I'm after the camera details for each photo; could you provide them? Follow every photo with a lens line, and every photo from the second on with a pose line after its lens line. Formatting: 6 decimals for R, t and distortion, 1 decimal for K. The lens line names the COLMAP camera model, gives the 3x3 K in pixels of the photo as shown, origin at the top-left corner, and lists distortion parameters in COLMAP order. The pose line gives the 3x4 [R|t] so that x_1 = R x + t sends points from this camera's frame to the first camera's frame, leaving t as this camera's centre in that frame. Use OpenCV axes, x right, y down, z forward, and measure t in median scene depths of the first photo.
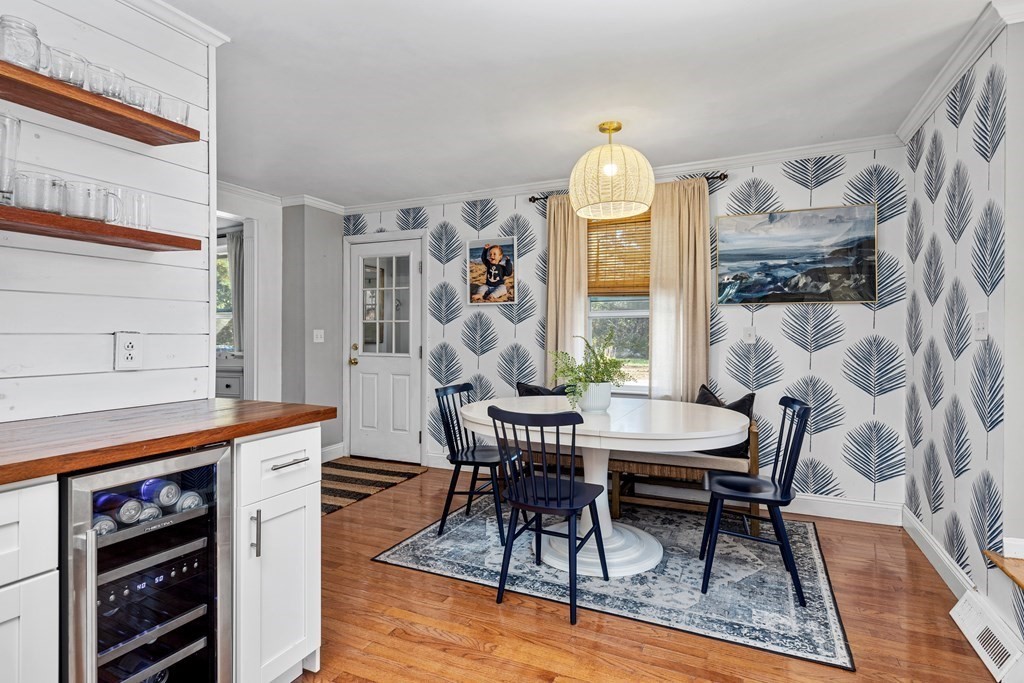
lens RADIAL K [[497.2, 0, 521.6], [0, 497.2, 338.3], [0, 0, 1]] dist [-0.000714, 0.000169]
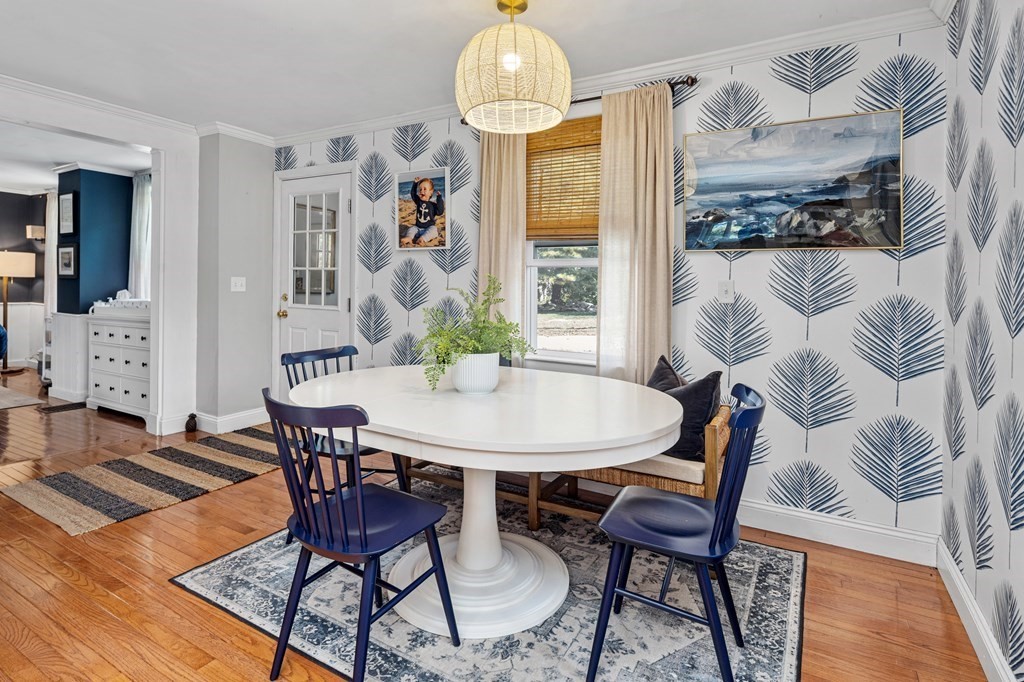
lens RADIAL K [[497.2, 0, 519.4], [0, 497.2, 288.3], [0, 0, 1]] dist [-0.000714, 0.000169]
pose [[0.995740, 0.017943, -0.090441, 0.230102], [-0.018612, 0.999805, -0.006553, -0.001032], [0.090306, 0.008209, 0.995880, 0.239018]]
